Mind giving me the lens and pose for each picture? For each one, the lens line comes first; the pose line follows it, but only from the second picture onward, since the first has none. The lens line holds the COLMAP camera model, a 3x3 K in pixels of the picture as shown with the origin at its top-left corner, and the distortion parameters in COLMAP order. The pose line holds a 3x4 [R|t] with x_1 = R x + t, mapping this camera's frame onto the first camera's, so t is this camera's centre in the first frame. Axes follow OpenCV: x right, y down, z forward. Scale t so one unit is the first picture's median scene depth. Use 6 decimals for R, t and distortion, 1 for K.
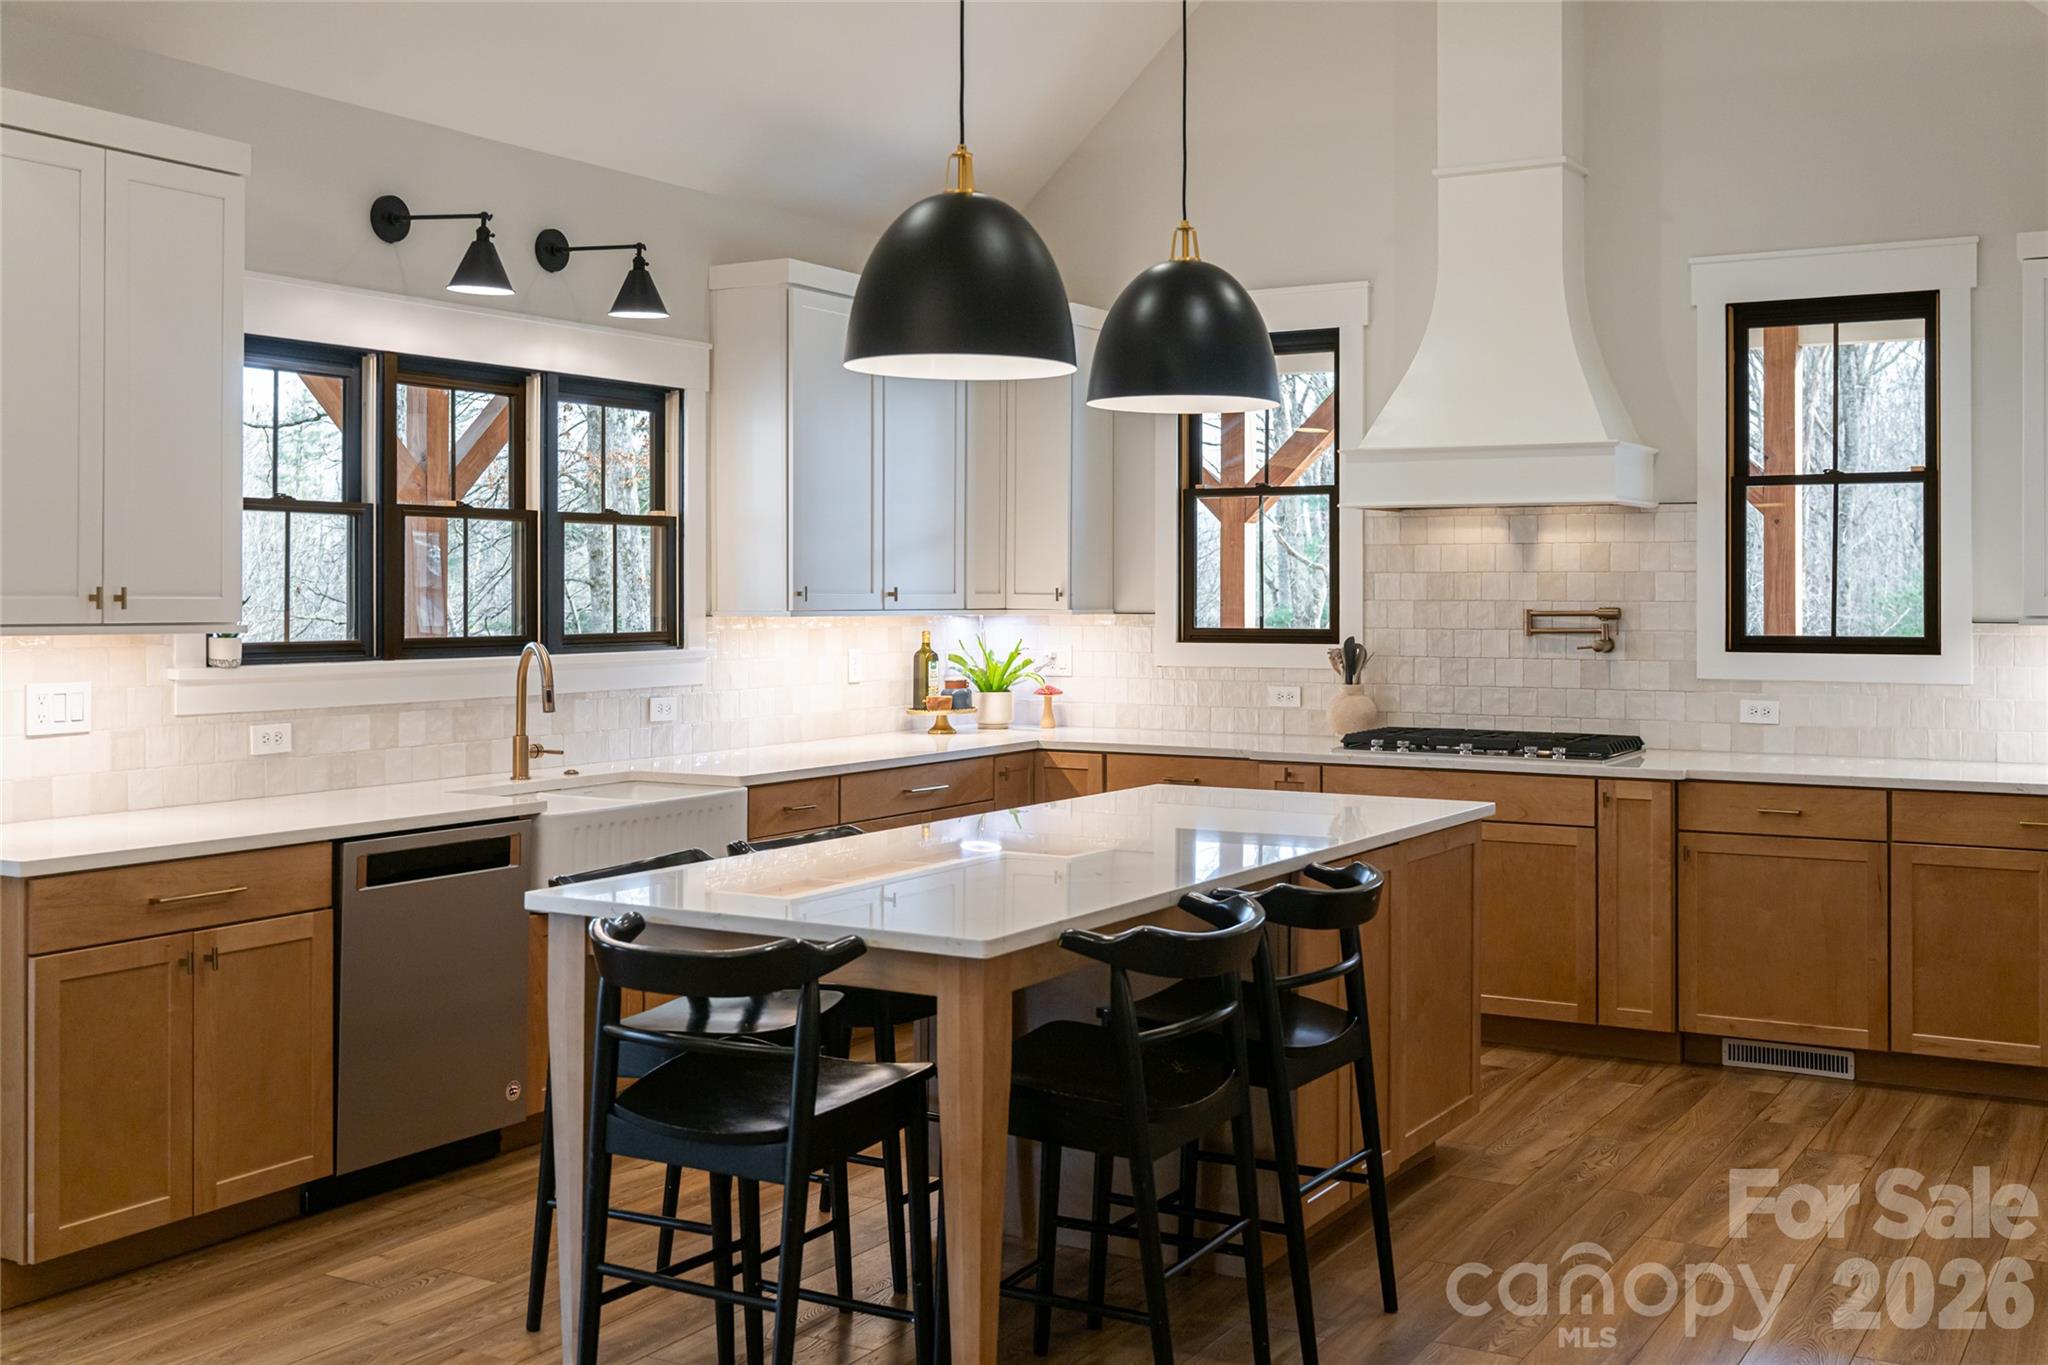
lens RADIAL K [[2176.3, 0, 1011.3], [0, 2176.3, 594.7], [0, 0, 1]] dist [-0.001561, 0.000000]
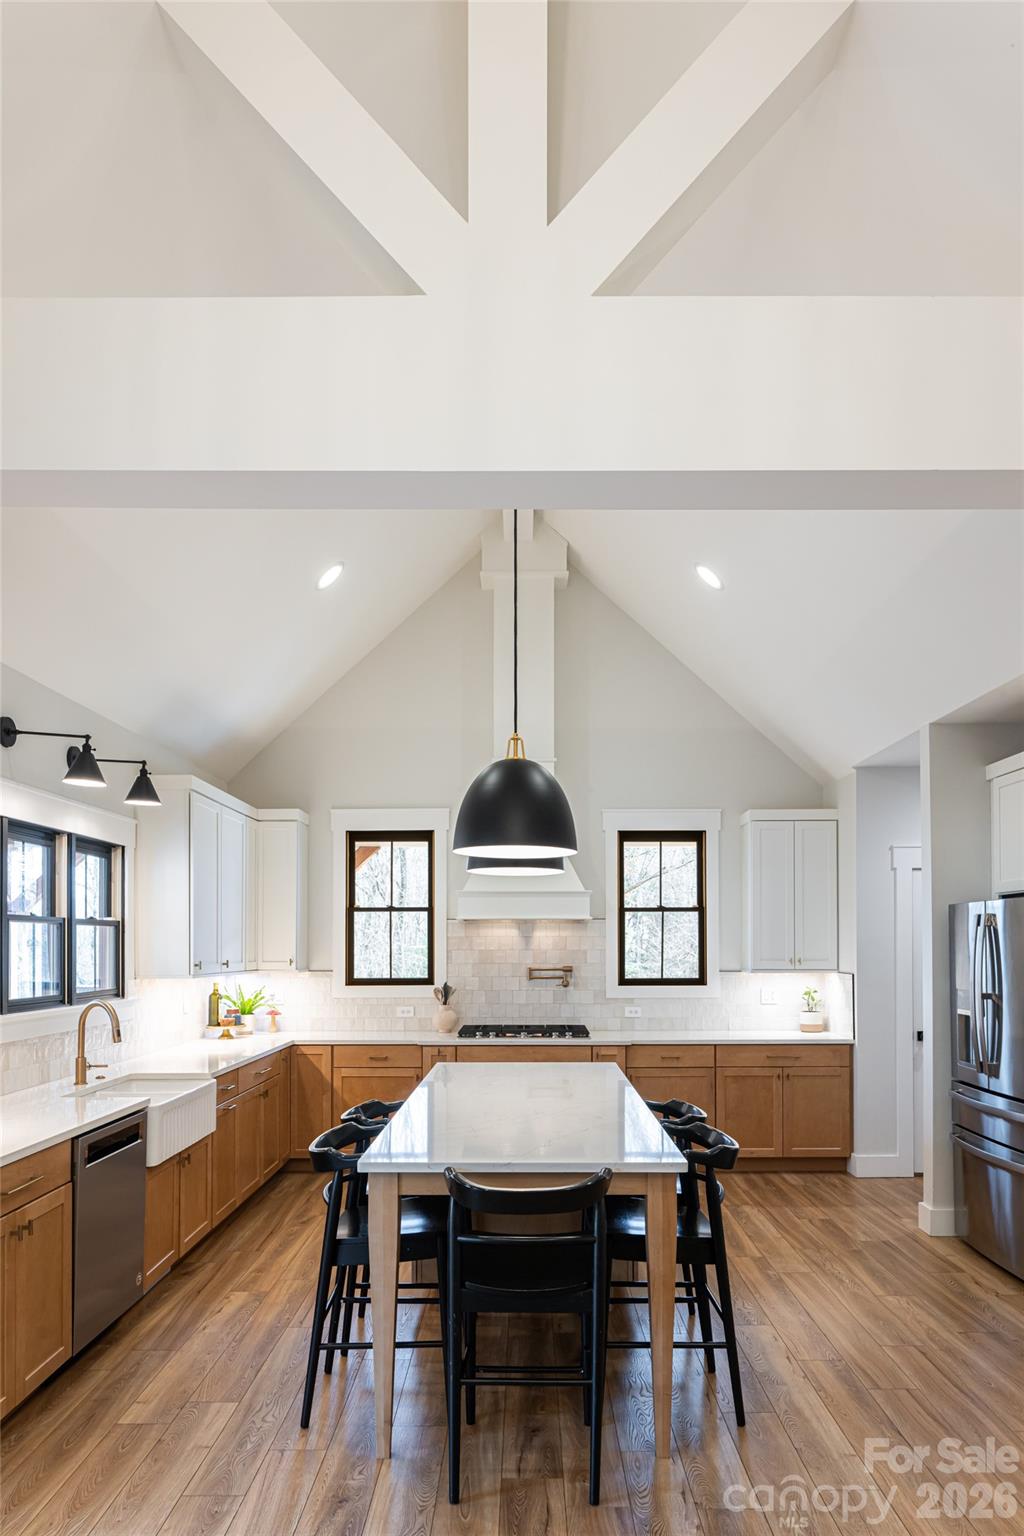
lens RADIAL K [[1008.5, 0, 544.8], [0, 1008.5, 934.4], [0, 0, 1]] dist [-0.004100, -0.007122]
pose [[0.852557, 0.003257, 0.522624, -0.282794], [0.004047, 0.999909, -0.012835, -0.013774], [-0.522619, 0.013057, 0.852467, 0.155795]]
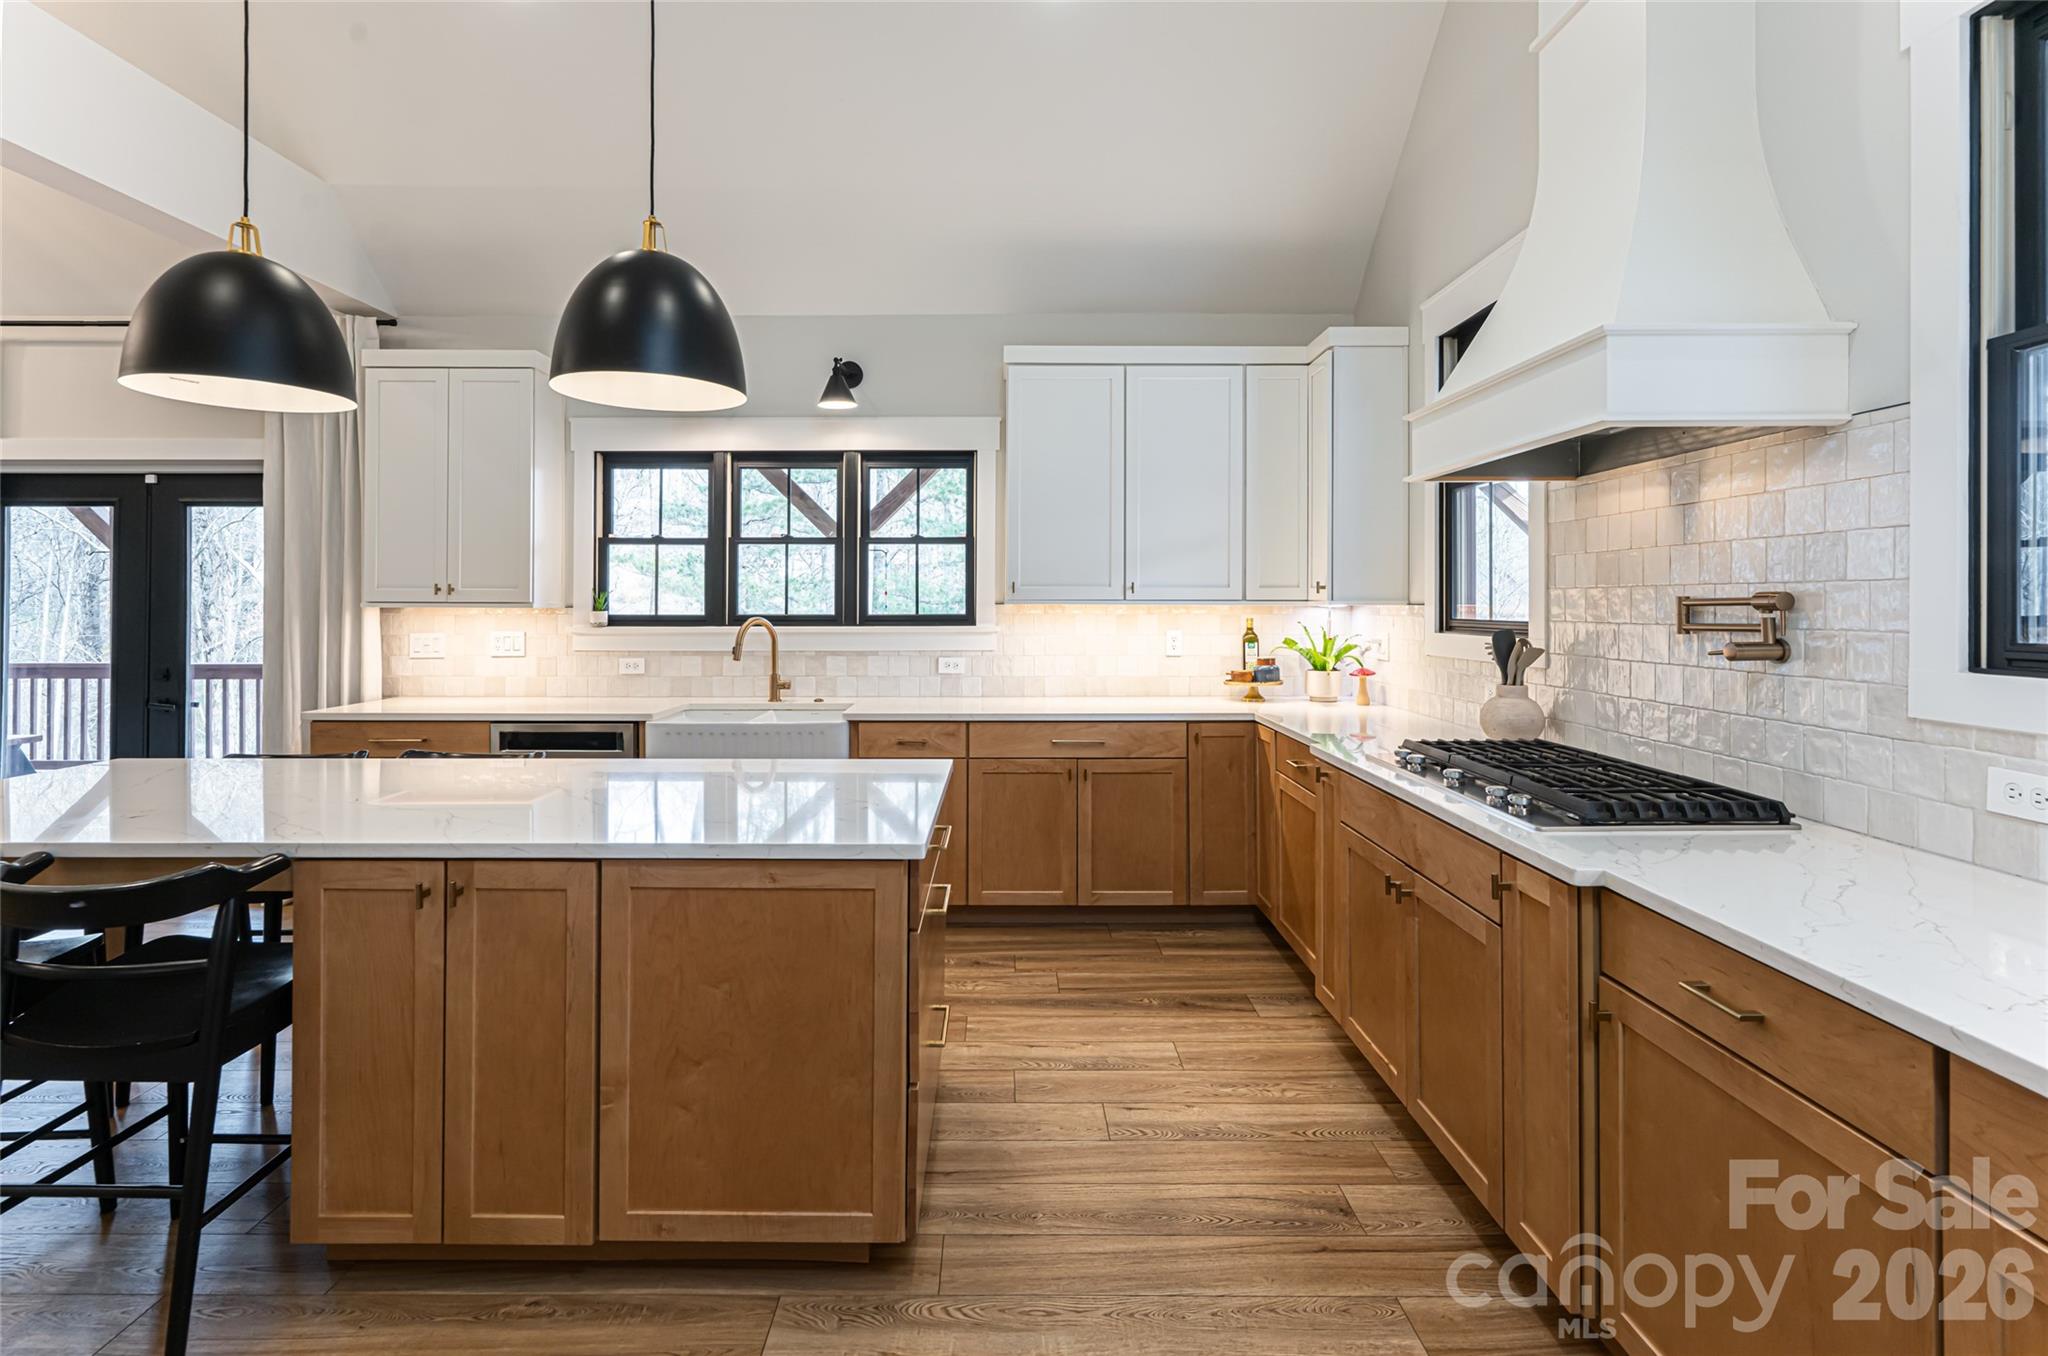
lens RADIAL K [[952.8, 0, 993.6], [0, 952.8, 608.1], [0, 0, 1]] dist [-0.001693, 0.001557]
pose [[0.494934, 0.003963, -0.868922, 0.418344], [-0.001358, 0.999992, 0.003787, 0.010395], [0.868930, -0.000695, 0.494935, 0.690084]]
